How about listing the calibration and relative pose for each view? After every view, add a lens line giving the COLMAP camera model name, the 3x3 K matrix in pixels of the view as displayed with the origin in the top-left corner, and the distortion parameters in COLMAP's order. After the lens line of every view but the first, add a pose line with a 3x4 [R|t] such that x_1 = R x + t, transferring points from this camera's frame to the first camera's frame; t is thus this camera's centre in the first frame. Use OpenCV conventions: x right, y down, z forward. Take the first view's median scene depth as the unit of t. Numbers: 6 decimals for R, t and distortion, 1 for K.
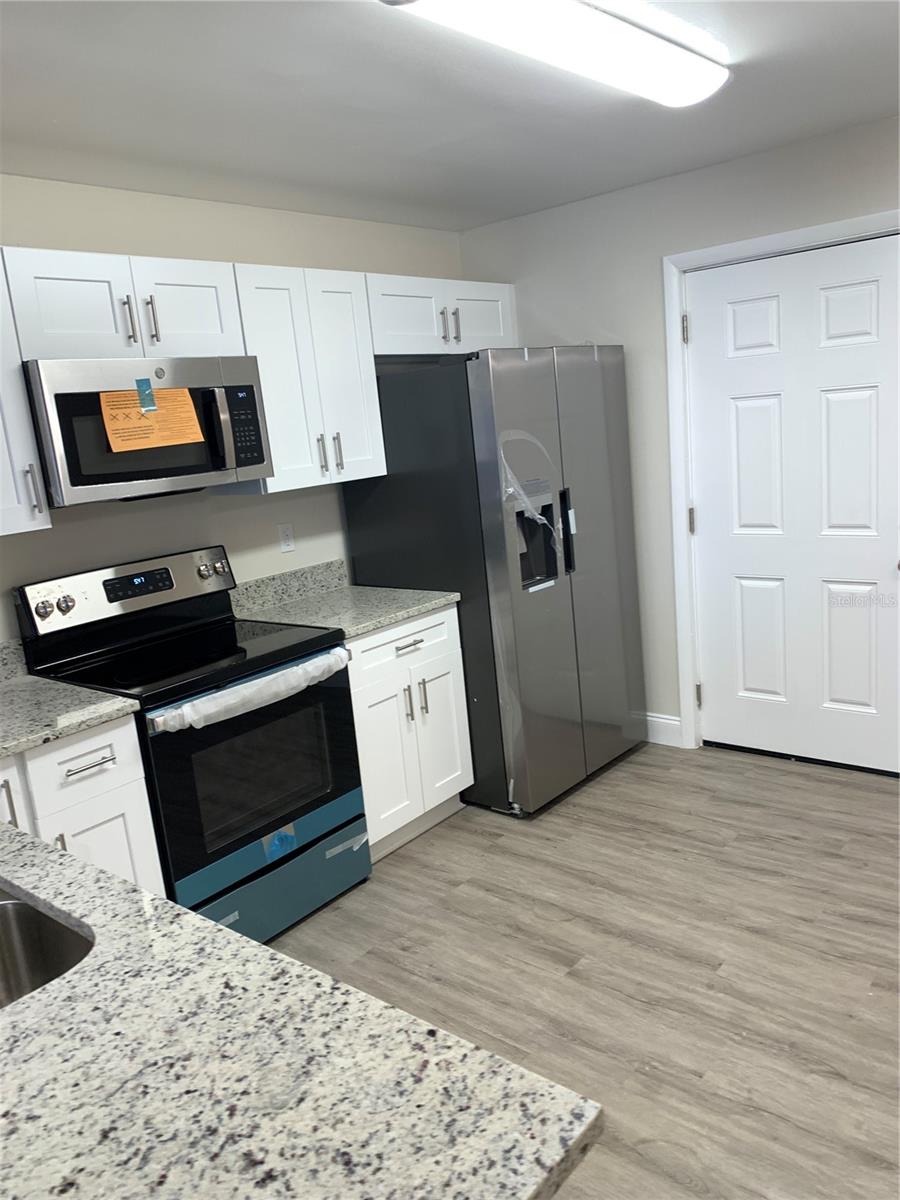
lens RADIAL K [[908.2, 0, 444.6], [0, 908.2, 598.5], [0, 0, 1]] dist [0.051821, -0.078736]
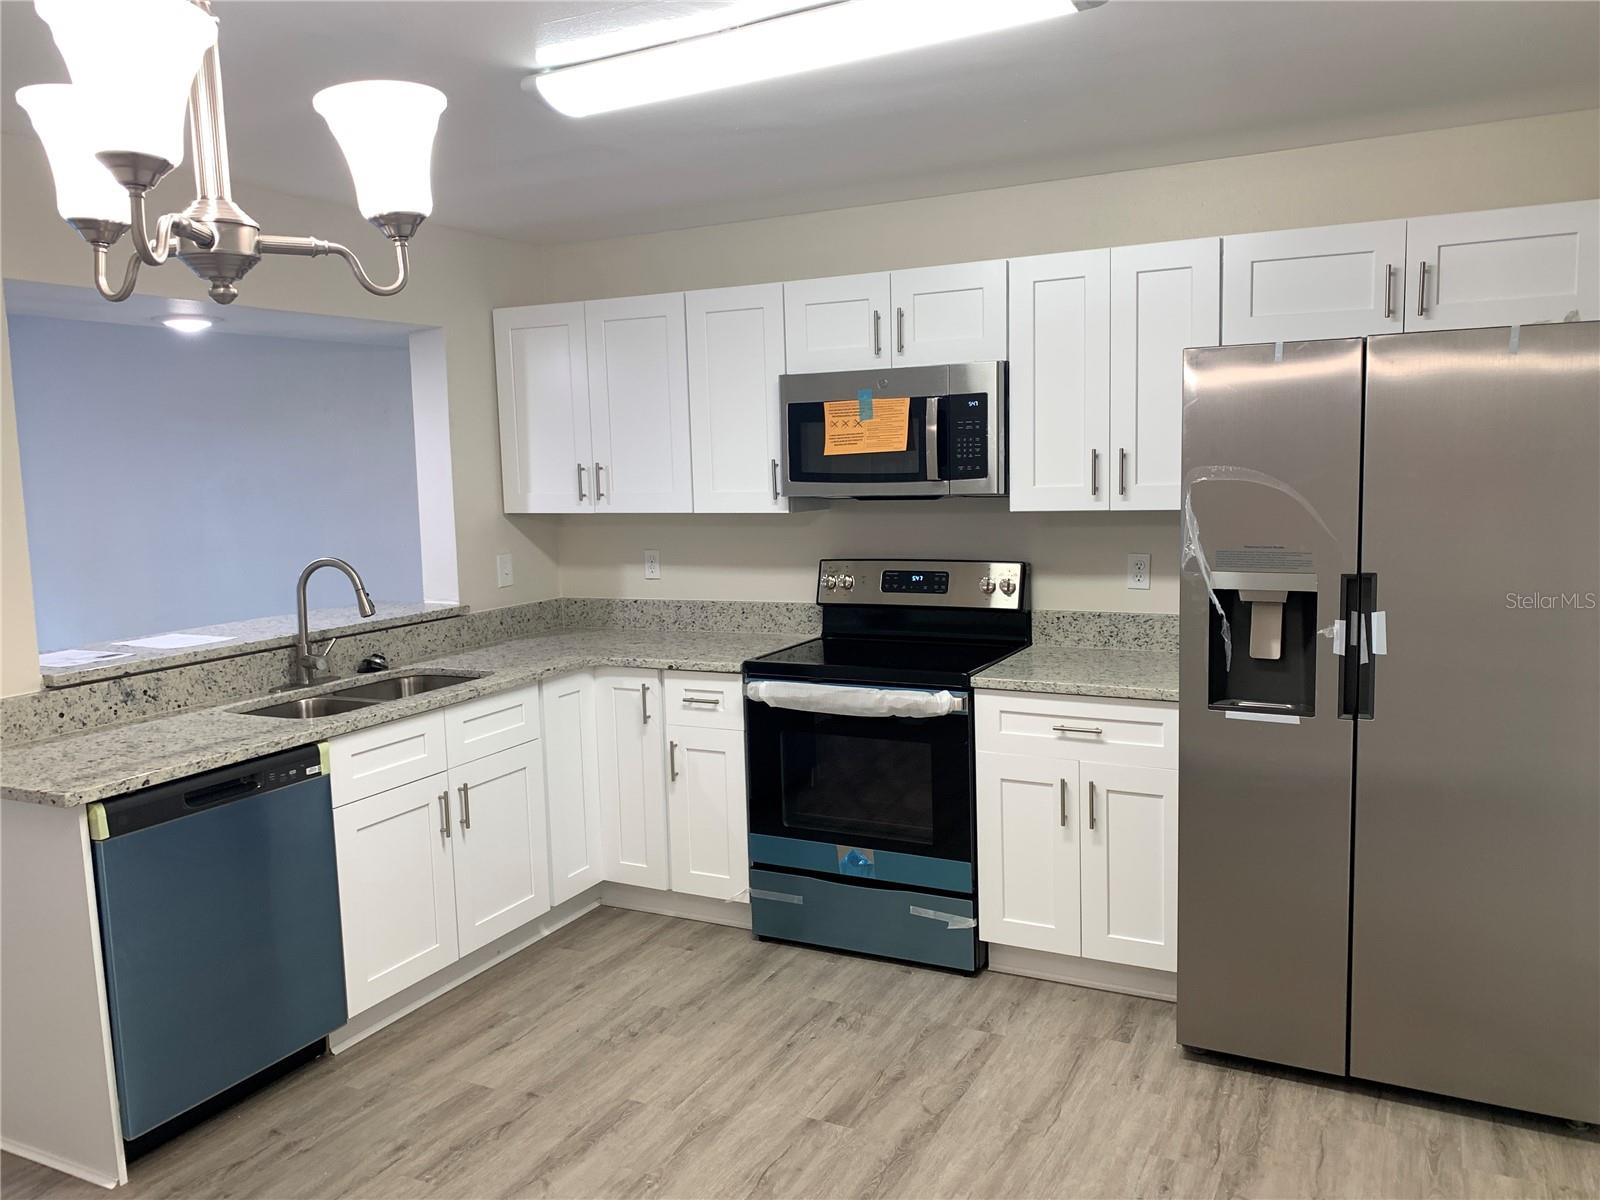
lens RADIAL K [[1210.9, 0, 818.7], [0, 1210.9, 562.4], [0, 0, 1]] dist [0.051821, -0.078736]
pose [[0.231402, 0.170375, -0.957823, 0.943226], [-0.186947, 0.973984, 0.128085, -0.191779], [0.954727, 0.149423, 0.257233, 0.547056]]
